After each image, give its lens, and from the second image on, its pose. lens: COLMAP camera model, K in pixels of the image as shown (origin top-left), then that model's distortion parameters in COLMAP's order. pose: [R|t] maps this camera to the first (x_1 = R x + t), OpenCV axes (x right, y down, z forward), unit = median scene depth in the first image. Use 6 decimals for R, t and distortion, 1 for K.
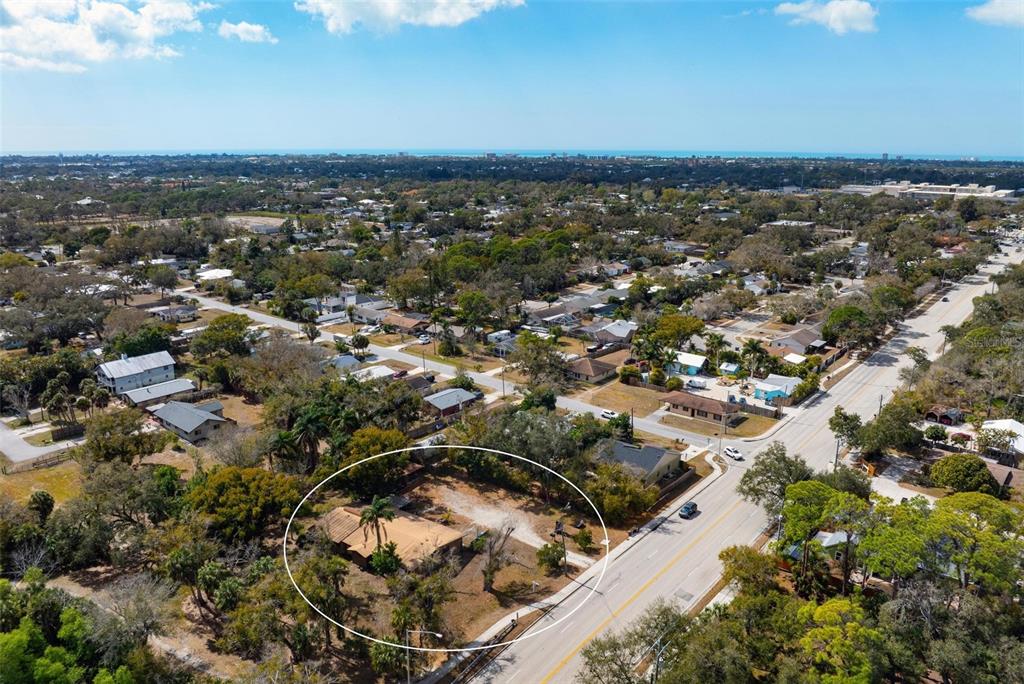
lens RADIAL K [[735.0, 0, 512.7], [0, 735.0, 345.2], [0, 0, 1]] dist [-0.046496, 0.016993]
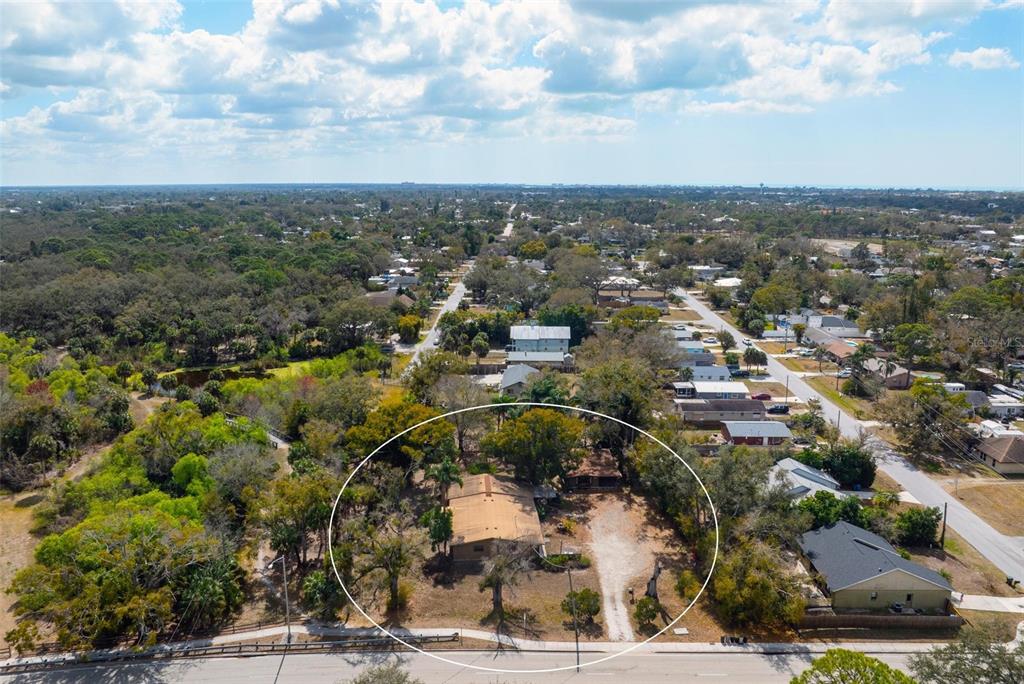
lens RADIAL K [[735.0, 0, 505.0], [0, 735.0, 331.8], [0, 0, 1]] dist [-0.046496, 0.016993]
pose [[0.608652, 0.154061, -0.778337, 0.086762], [-0.206039, 0.978005, 0.032462, -0.000417], [0.766219, 0.140610, 0.627007, 0.063402]]
